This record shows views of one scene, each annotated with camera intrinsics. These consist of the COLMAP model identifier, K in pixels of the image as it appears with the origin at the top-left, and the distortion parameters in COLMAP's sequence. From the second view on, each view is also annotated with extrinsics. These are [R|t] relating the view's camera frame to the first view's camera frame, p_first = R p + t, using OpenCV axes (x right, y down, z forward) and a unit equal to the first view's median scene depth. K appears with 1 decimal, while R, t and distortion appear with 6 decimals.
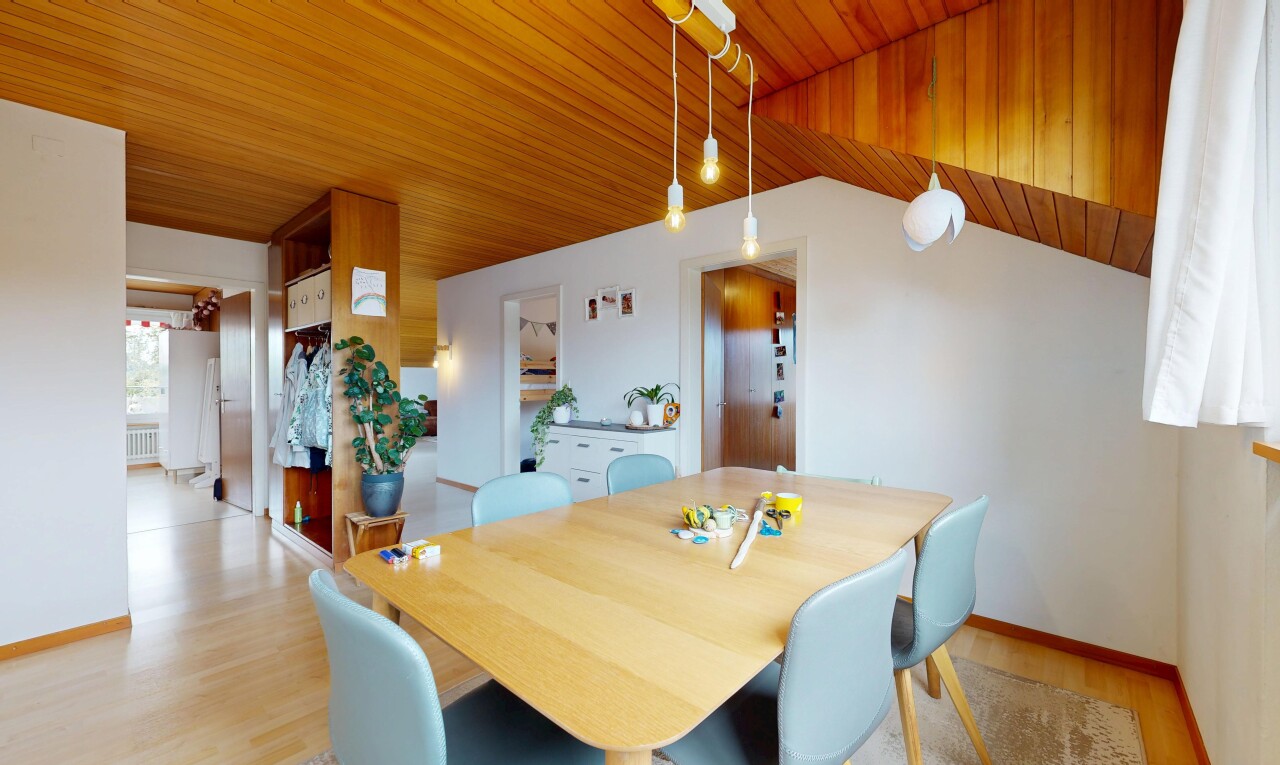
lens RADIAL K [[495.9, 0, 638.2], [0, 495.9, 385.2], [0, 0, 1]] dist [0.001712, 0.000138]
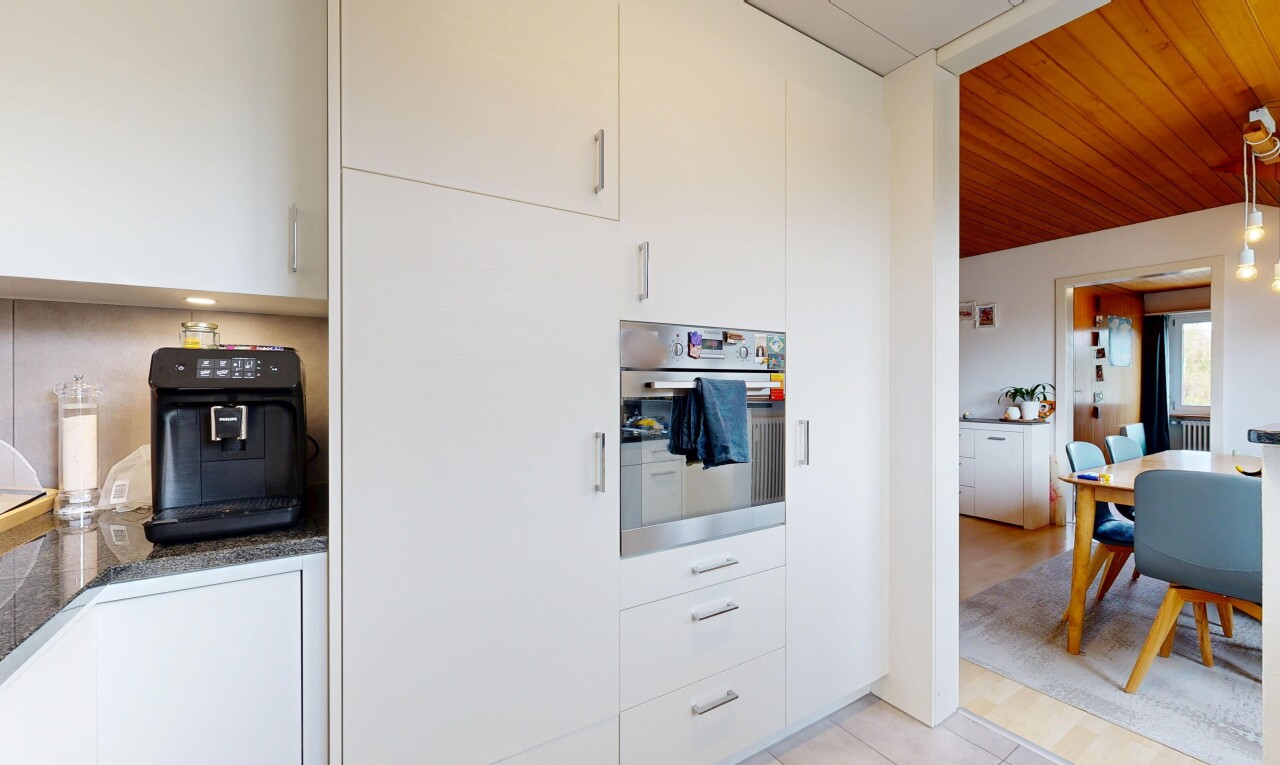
lens RADIAL K [[495.9, 0, 646.0], [0, 495.9, 386.1], [0, 0, 1]] dist [0.001712, 0.000138]
pose [[0.959097, 0.003606, -0.283053, -0.388666], [-0.003873, 0.999992, -0.000386, 0.004349], [0.283050, 0.001466, 0.959104, -0.304529]]
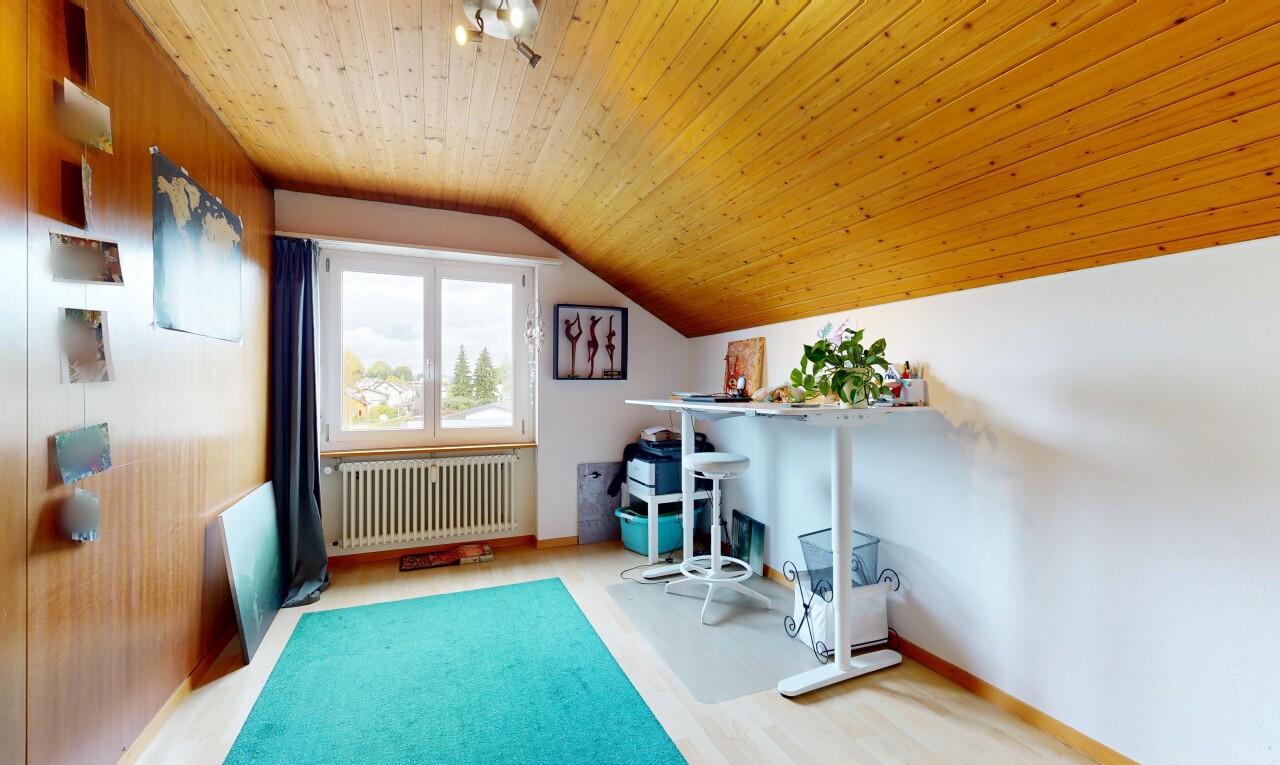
lens RADIAL K [[495.9, 0, 638.1], [0, 495.9, 390.8], [0, 0, 1]] dist [0.001712, 0.000138]
pose [[0.439872, 0.000106, 0.898061, 0.228715], [-0.002012, 0.999998, 0.000867, -0.008269], [-0.898058, -0.002188, 0.439871, 0.798316]]
